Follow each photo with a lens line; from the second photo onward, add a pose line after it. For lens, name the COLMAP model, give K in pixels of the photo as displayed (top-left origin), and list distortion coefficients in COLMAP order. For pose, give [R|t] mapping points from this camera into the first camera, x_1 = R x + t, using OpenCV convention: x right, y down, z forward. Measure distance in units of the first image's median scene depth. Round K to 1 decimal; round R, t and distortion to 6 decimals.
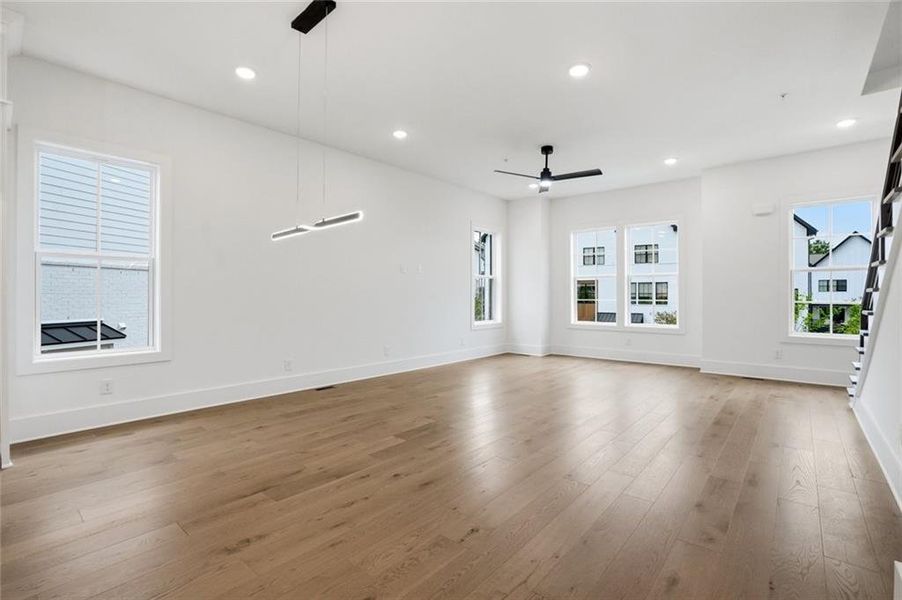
lens RADIAL K [[414.2, 0, 454.9], [0, 414.2, 302.0], [0, 0, 1]] dist [-0.051267, 0.016827]
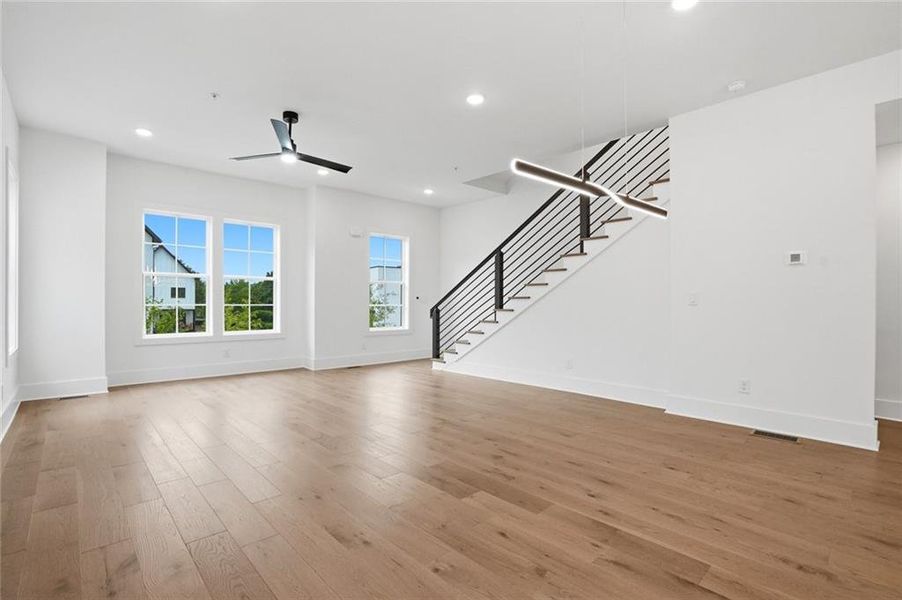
lens RADIAL K [[414.2, 0, 454.9], [0, 414.2, 302.0], [0, 0, 1]] dist [-0.051267, 0.016827]
pose [[0.115126, 0.002762, 0.993347, -0.837310], [0.010453, 0.999937, -0.003992, -0.002058], [-0.993296, 0.010843, 0.115090, 0.933912]]
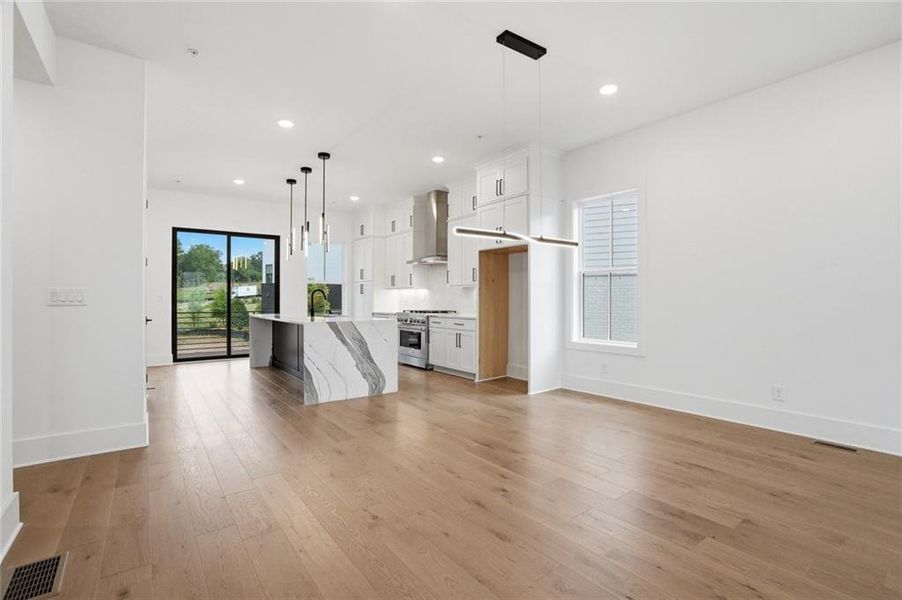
lens RADIAL K [[414.2, 0, 454.9], [0, 414.2, 302.0], [0, 0, 1]] dist [-0.051267, 0.016827]
pose [[-0.220907, 0.001844, -0.975293, 0.628404], [-0.012932, 0.999905, 0.004819, -0.011148], [0.975209, 0.013677, -0.220862, 0.855861]]
